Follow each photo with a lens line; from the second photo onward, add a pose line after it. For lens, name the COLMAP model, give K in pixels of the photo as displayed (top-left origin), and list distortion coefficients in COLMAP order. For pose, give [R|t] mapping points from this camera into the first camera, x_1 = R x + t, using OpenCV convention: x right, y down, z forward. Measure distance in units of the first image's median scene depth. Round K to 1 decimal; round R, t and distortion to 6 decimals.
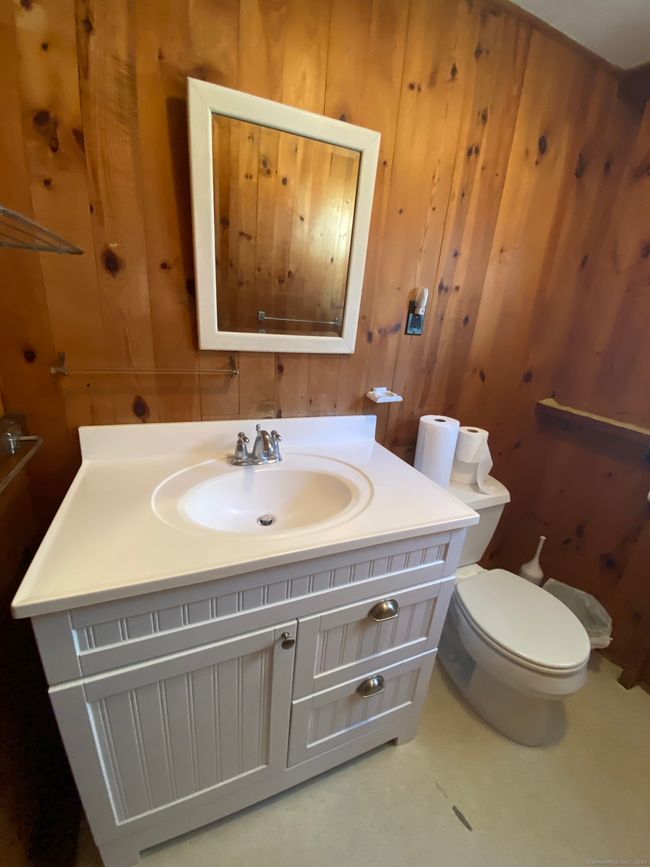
lens RADIAL K [[354.9, 0, 327.2], [0, 354.9, 430.2], [0, 0, 1]] dist [0.025406, -0.023946]
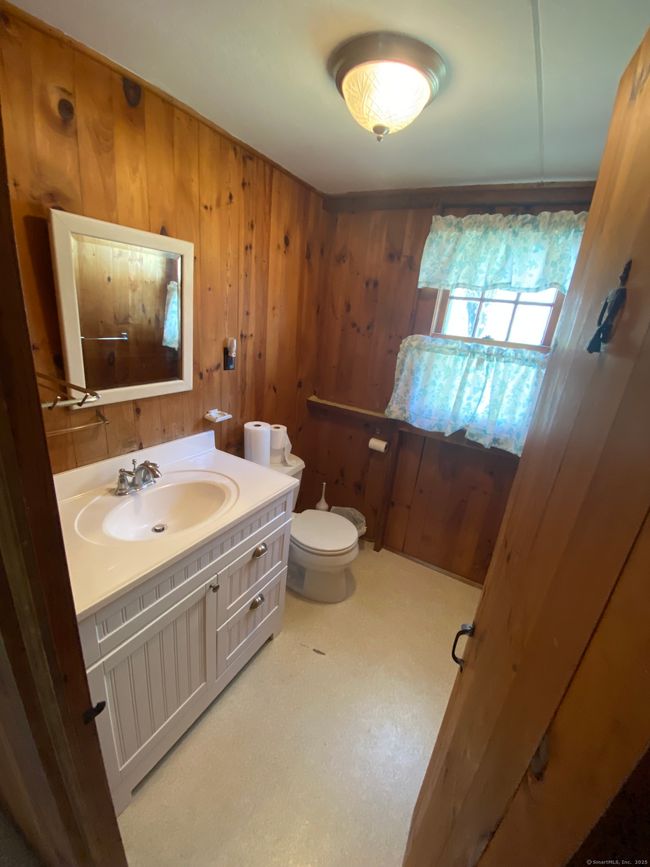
lens RADIAL K [[354.9, 0, 327.2], [0, 354.9, 430.2], [0, 0, 1]] dist [0.025406, -0.023946]
pose [[0.802286, -0.193103, 0.564844, -0.300256], [0.161669, 0.981157, 0.105799, -0.123962], [-0.574631, 0.006437, 0.818388, -0.387839]]
